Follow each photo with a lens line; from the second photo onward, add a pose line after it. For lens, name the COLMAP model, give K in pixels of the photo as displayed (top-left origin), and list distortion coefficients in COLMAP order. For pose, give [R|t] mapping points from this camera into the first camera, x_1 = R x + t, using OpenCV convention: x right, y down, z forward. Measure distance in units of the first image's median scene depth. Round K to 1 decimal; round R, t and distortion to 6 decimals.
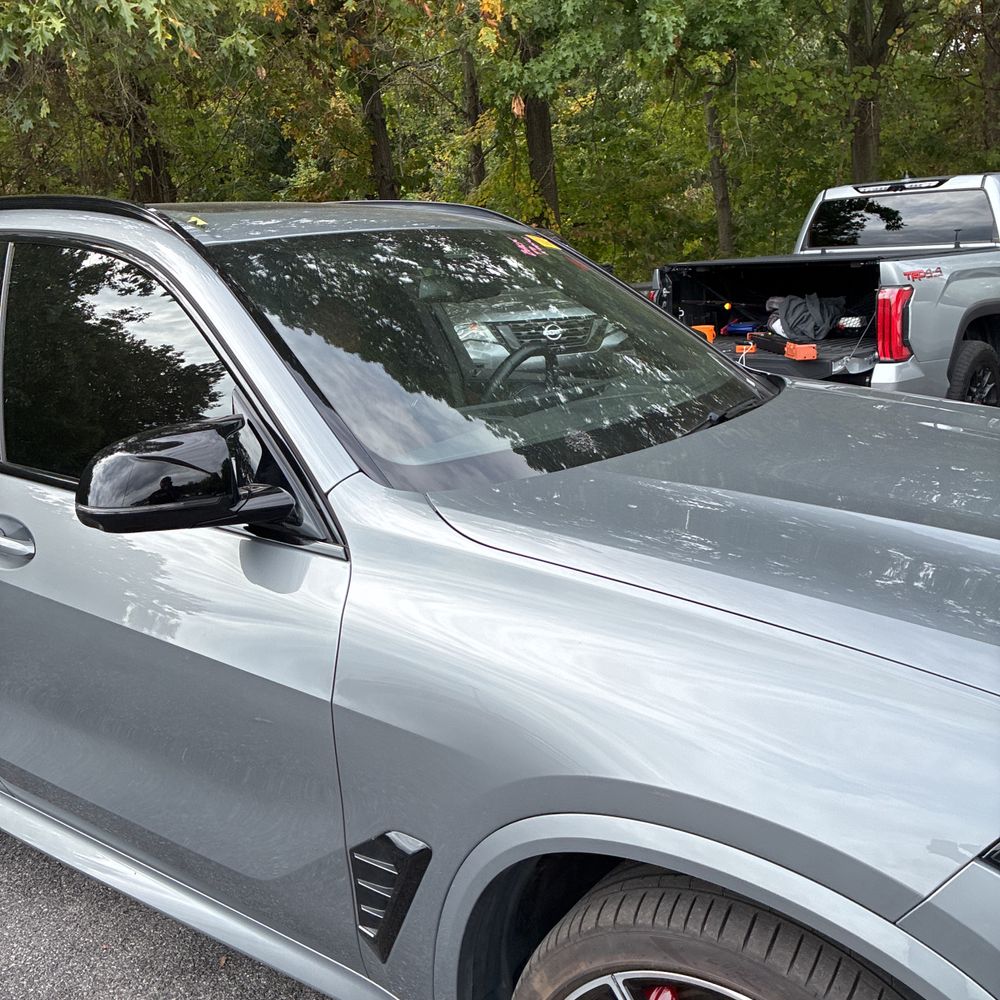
lens RADIAL K [[1052.5, 0, 500.0], [0, 1052.5, 500.0], [0, 0, 1]] dist [-0.165467, 0.274781]
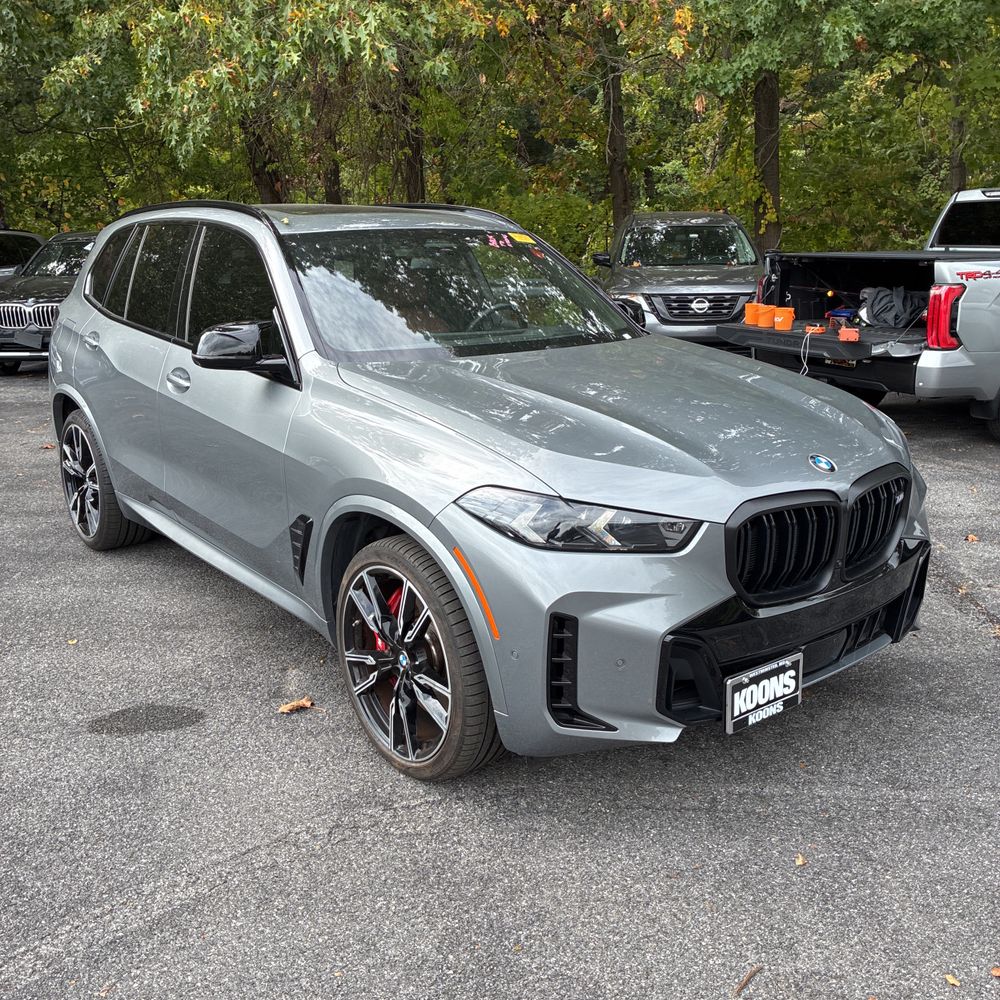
lens RADIAL K [[1029.4, 0, 502.6], [0, 1029.4, 490.0], [0, 0, 1]] dist [0.011424, 0.006797]
pose [[0.963297, 0.122052, -0.239086, 0.241838], [-0.115759, 0.992462, 0.040243, 0.039611], [0.242196, -0.011090, 0.970164, -0.297929]]
